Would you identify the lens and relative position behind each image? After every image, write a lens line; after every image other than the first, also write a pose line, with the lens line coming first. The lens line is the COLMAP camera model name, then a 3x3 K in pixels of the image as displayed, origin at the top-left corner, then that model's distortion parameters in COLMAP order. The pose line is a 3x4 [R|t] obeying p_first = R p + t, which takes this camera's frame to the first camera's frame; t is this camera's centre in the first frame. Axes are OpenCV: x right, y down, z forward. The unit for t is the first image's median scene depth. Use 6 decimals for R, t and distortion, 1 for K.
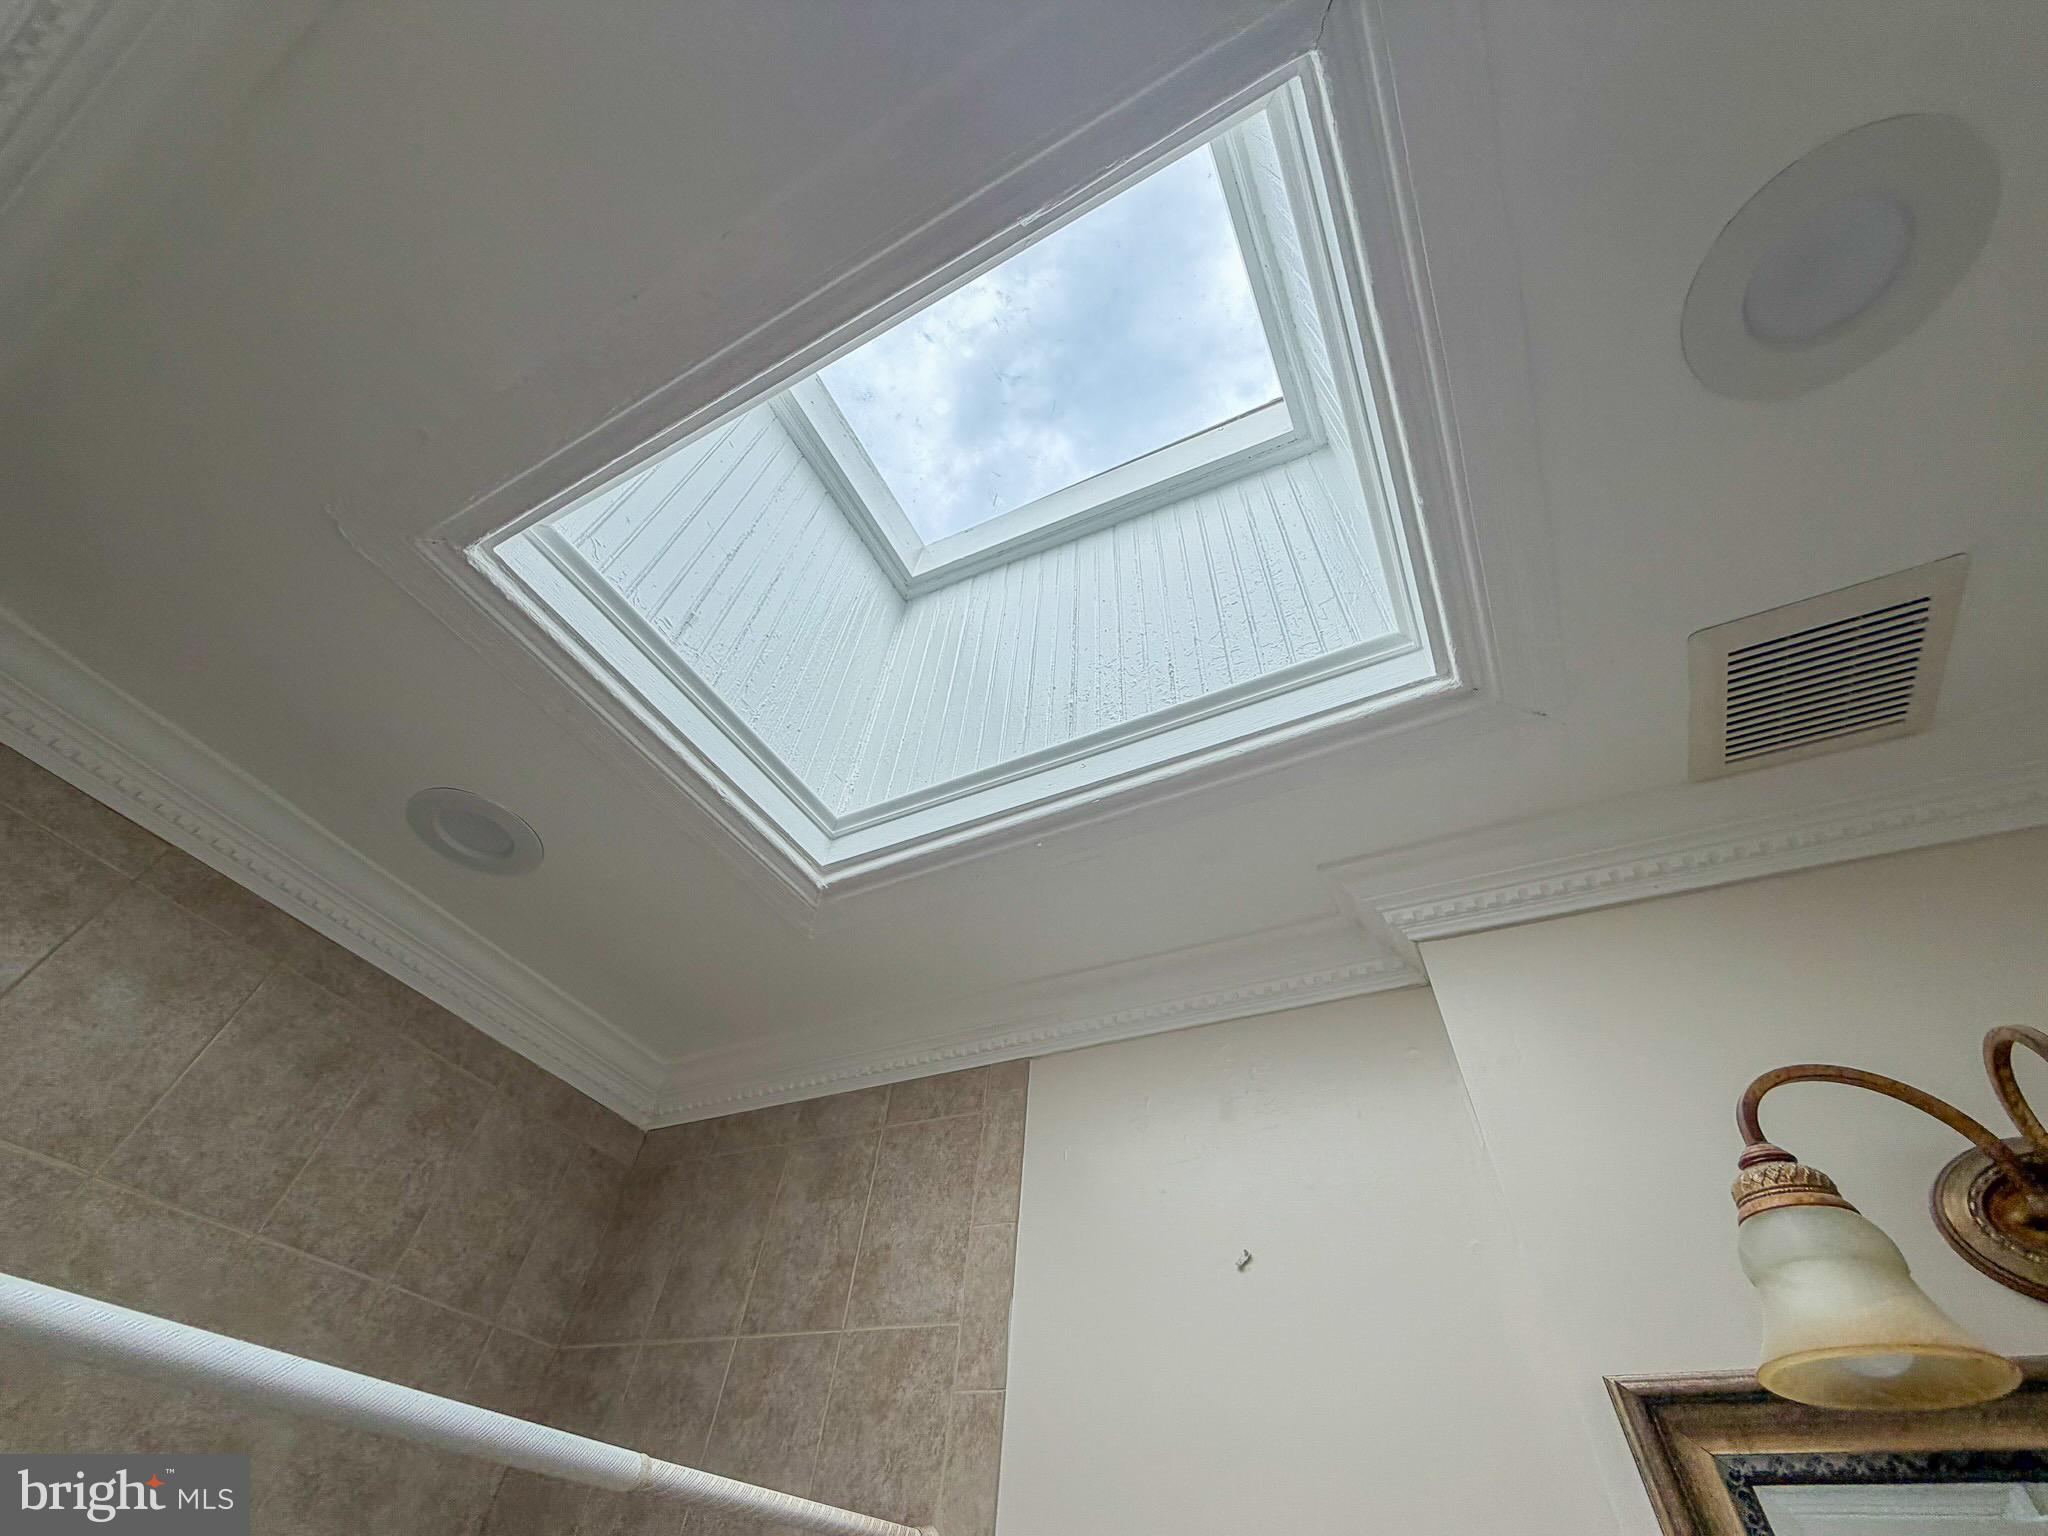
lens RADIAL K [[820.6, 0, 1024.4], [0, 820.6, 762.8], [0, 0, 1]] dist [-0.001648, 0.000267]
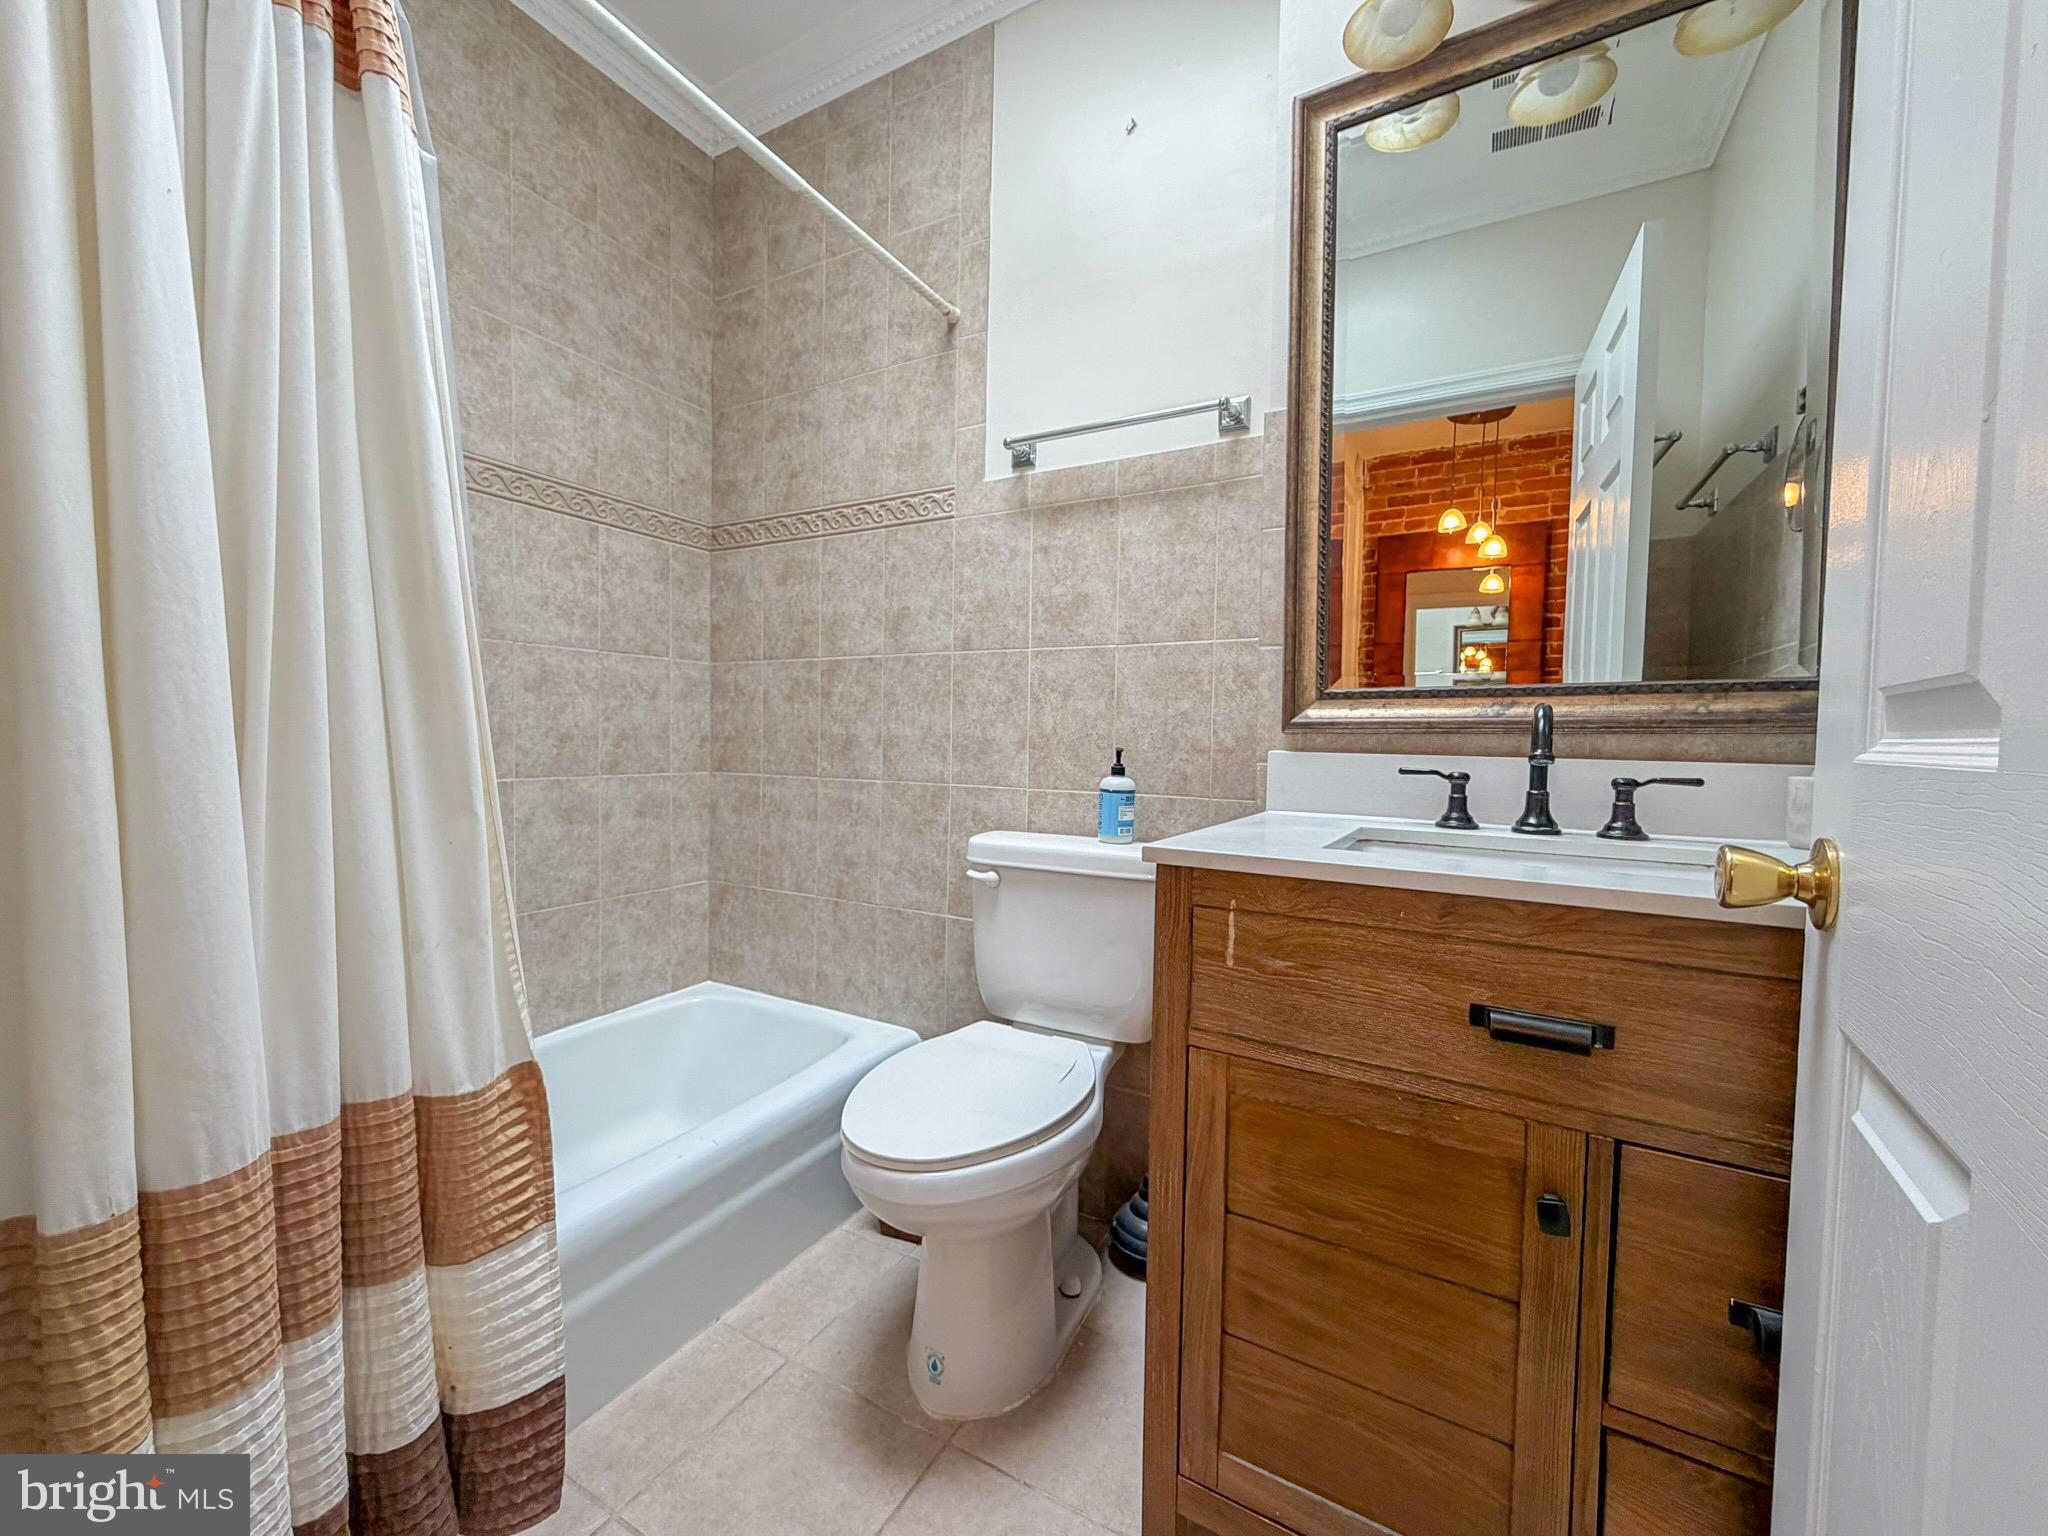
lens RADIAL K [[820.6, 0, 1021.3], [0, 820.6, 772.7], [0, 0, 1]] dist [-0.001648, 0.000267]
pose [[0.997428, -0.047985, -0.053252, 0.063456], [0.071616, 0.635072, 0.769126, 0.131513], [-0.003088, -0.770961, 0.636875, -0.750201]]
